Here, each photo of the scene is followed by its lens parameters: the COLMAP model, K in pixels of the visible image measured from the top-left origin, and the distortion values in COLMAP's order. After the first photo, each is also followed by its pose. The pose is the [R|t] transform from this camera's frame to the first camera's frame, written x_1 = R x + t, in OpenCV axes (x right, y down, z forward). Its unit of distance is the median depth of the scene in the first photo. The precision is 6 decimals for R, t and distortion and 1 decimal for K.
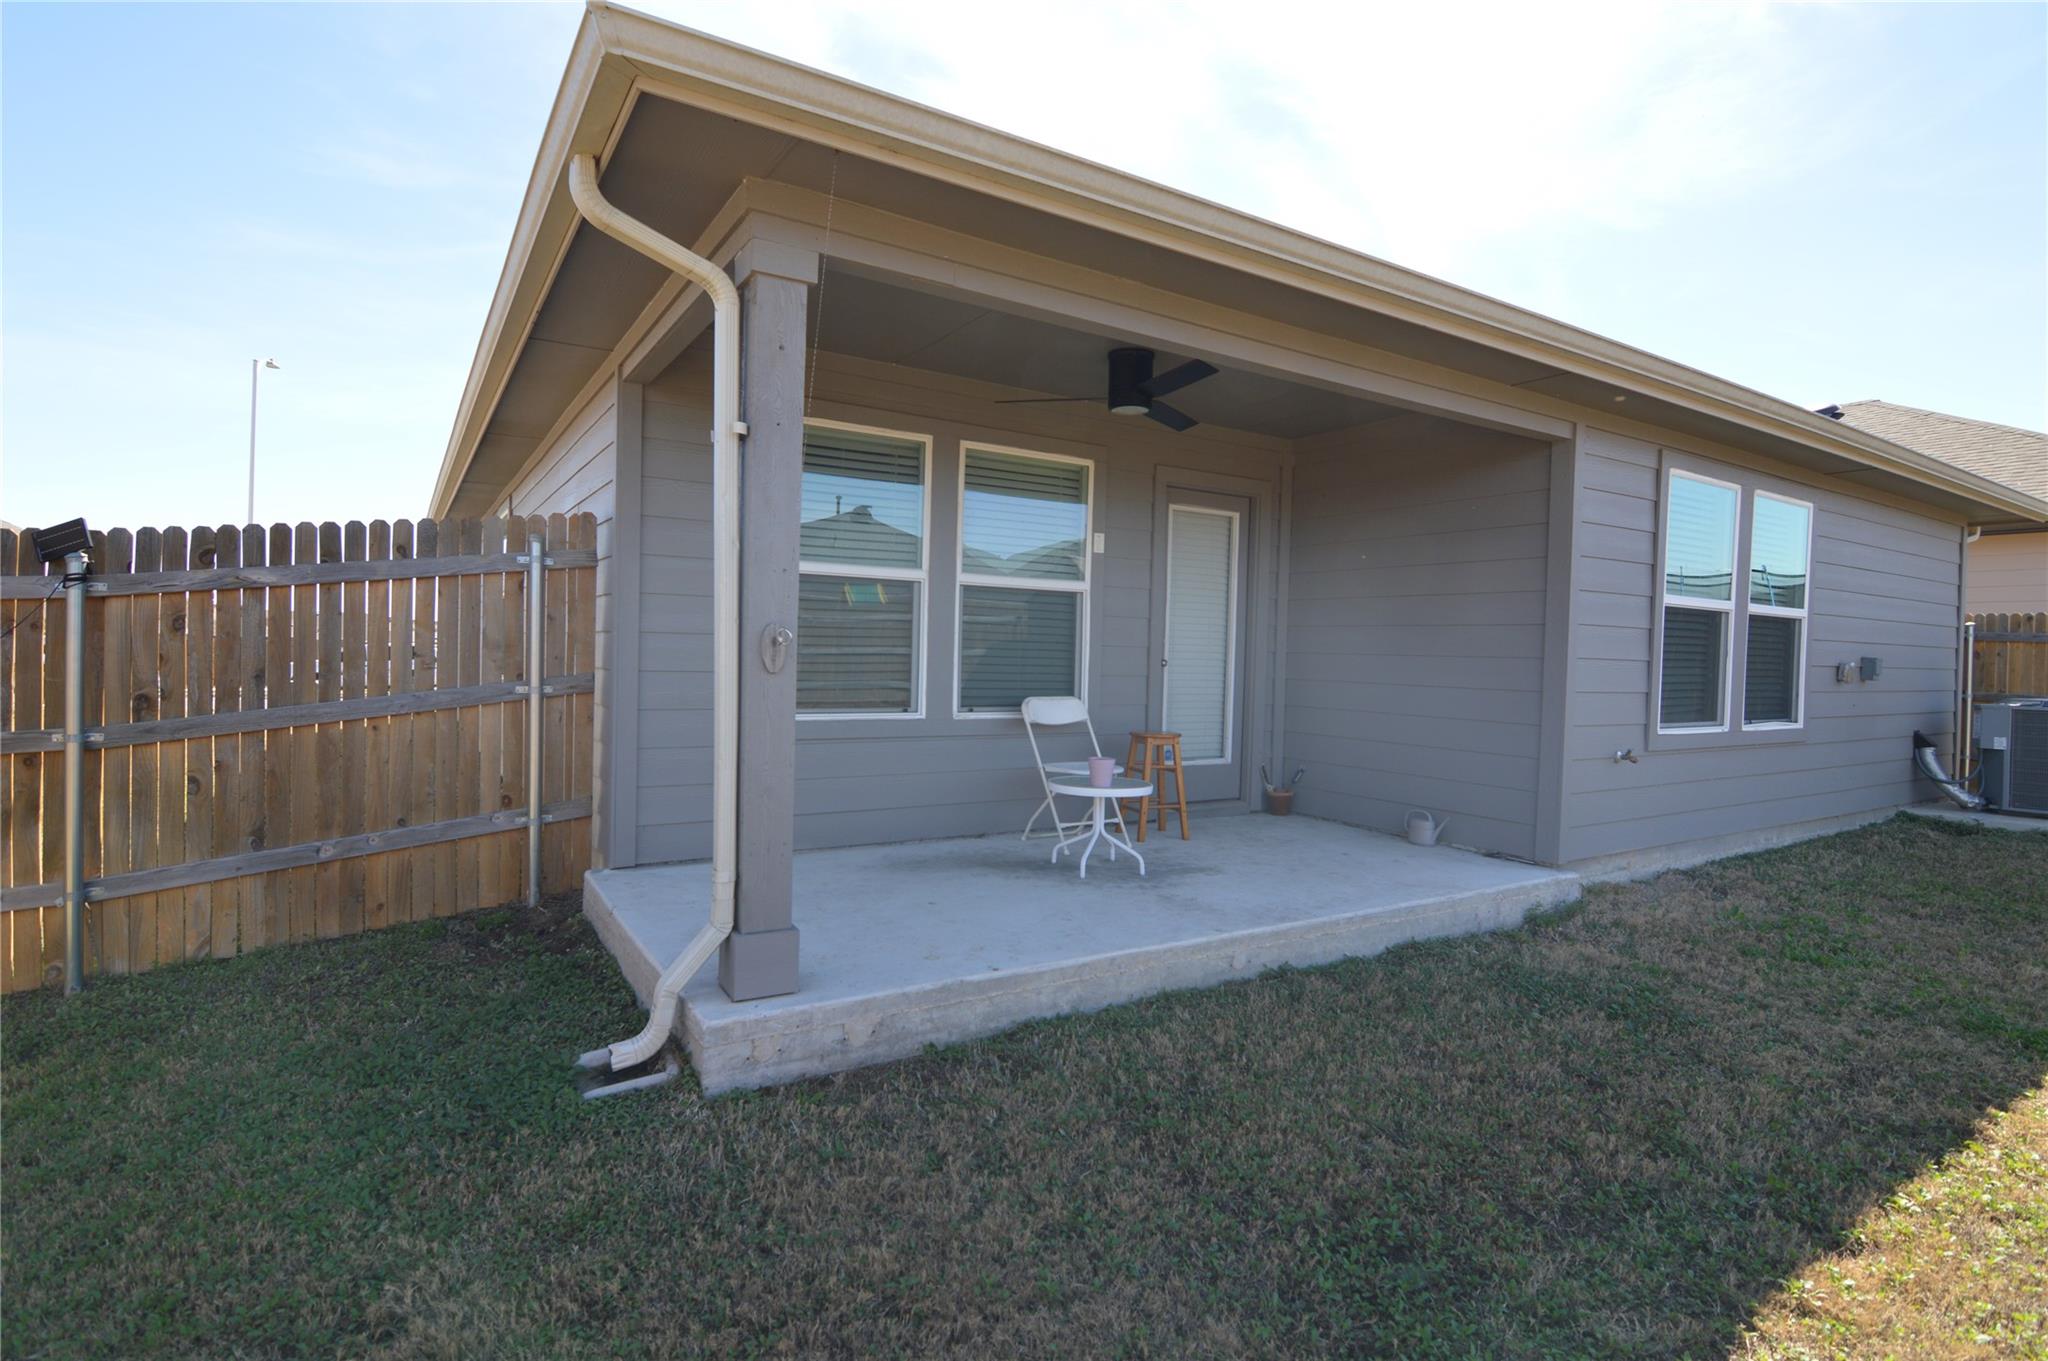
lens RADIAL K [[1012.3, 0, 1025.9], [0, 1012.3, 674.6], [0, 0, 1]] dist [-0.019663, 0.002083]
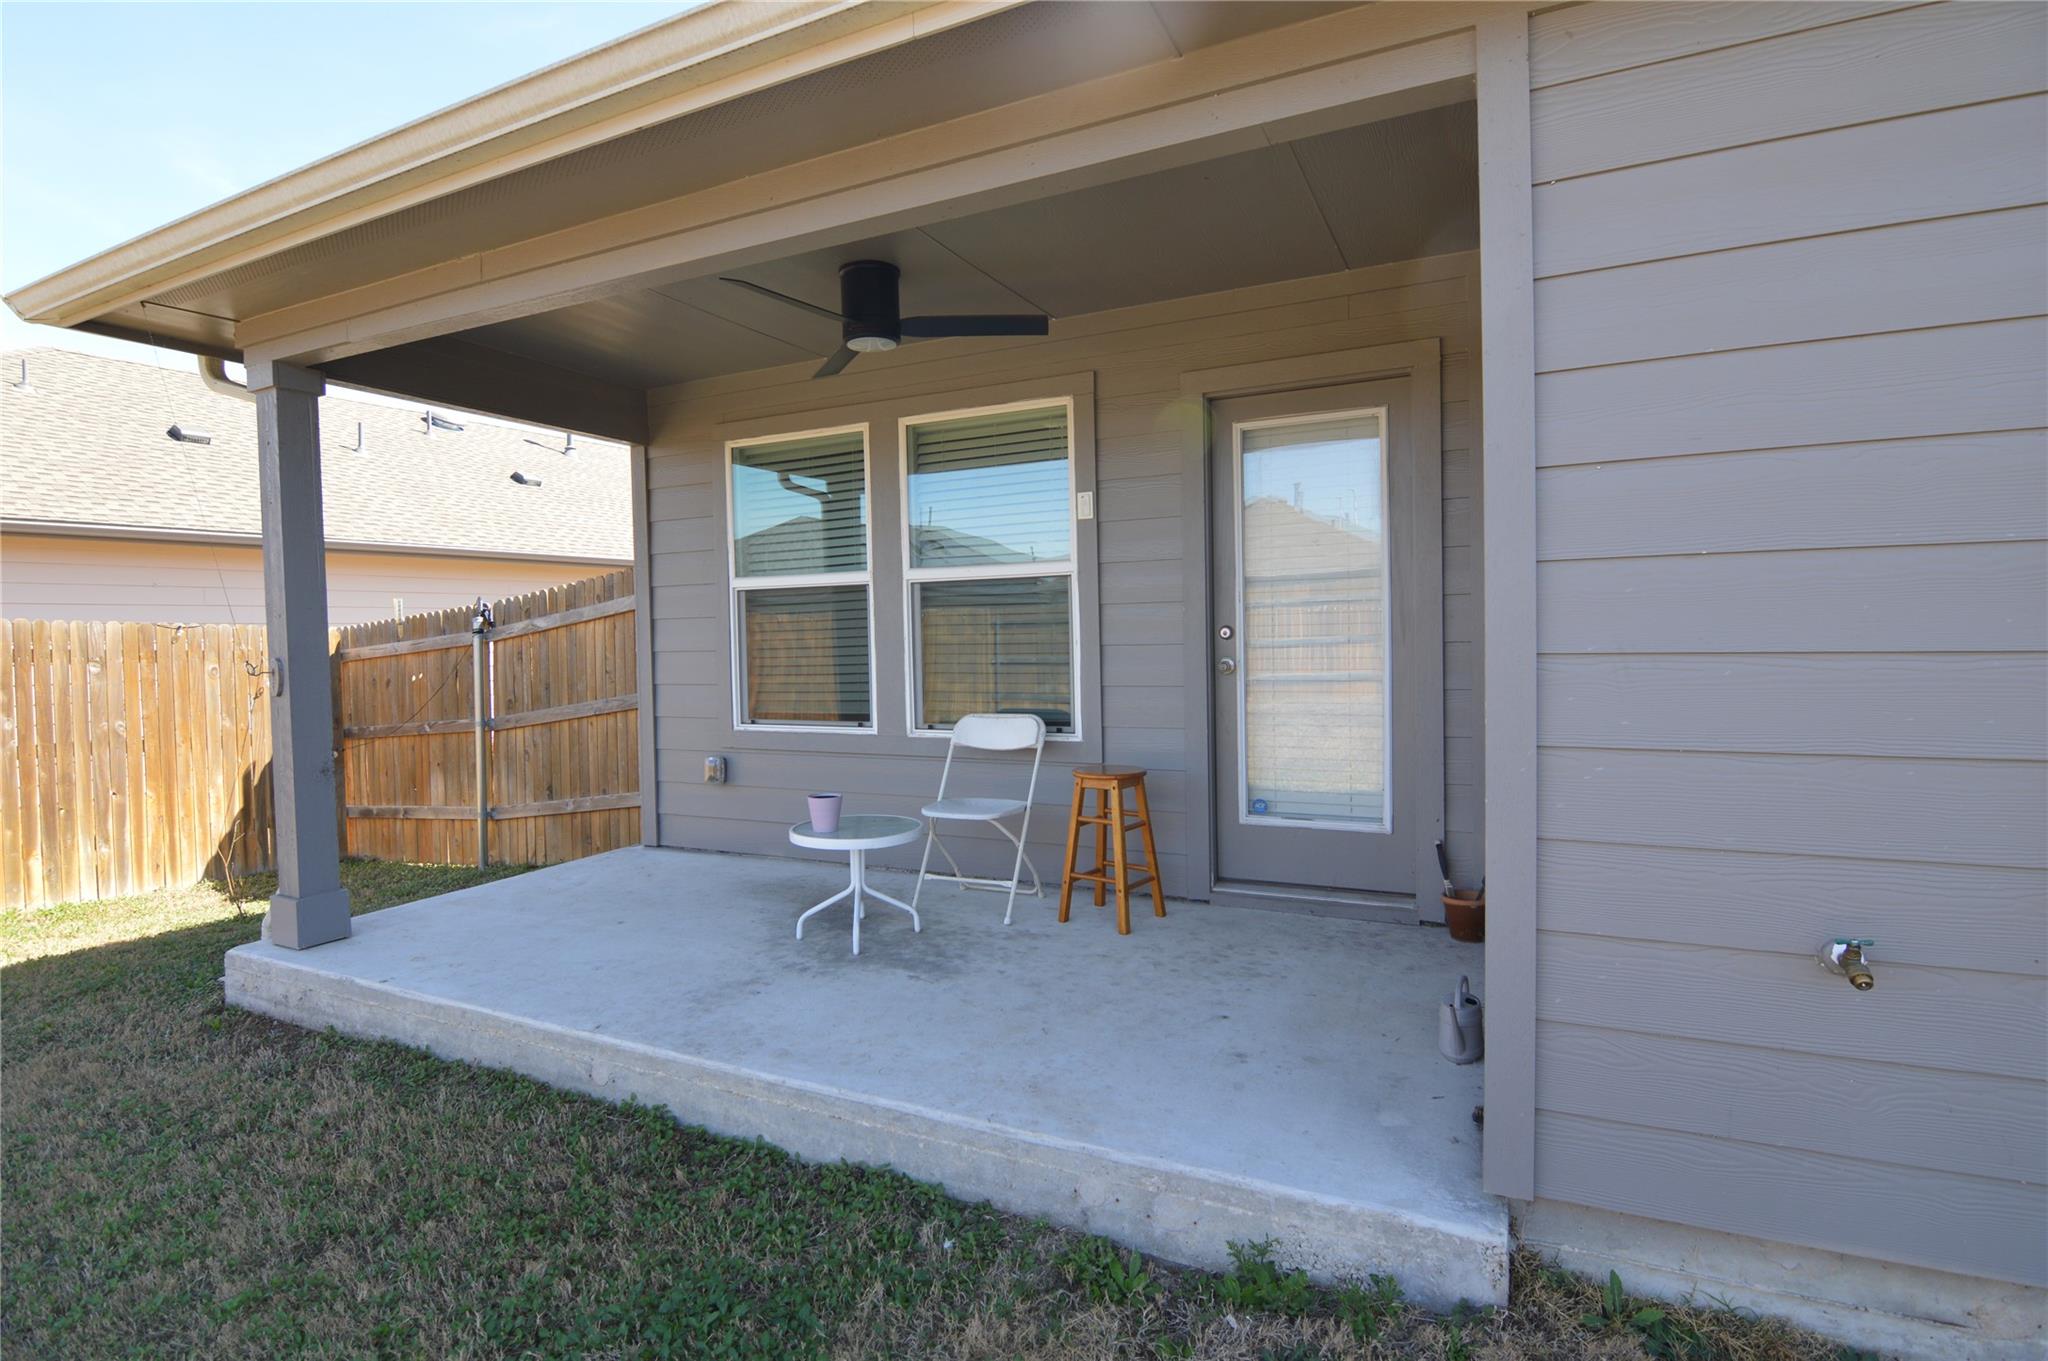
lens RADIAL K [[1012.3, 0, 1025.0], [0, 1012.3, 676.1], [0, 0, 1]] dist [-0.019663, 0.002083]
pose [[0.528148, -0.002645, -0.849148, 0.768559], [0.009754, 0.999948, 0.002952, -0.010772], [0.849096, -0.009841, 0.528147, 0.658798]]
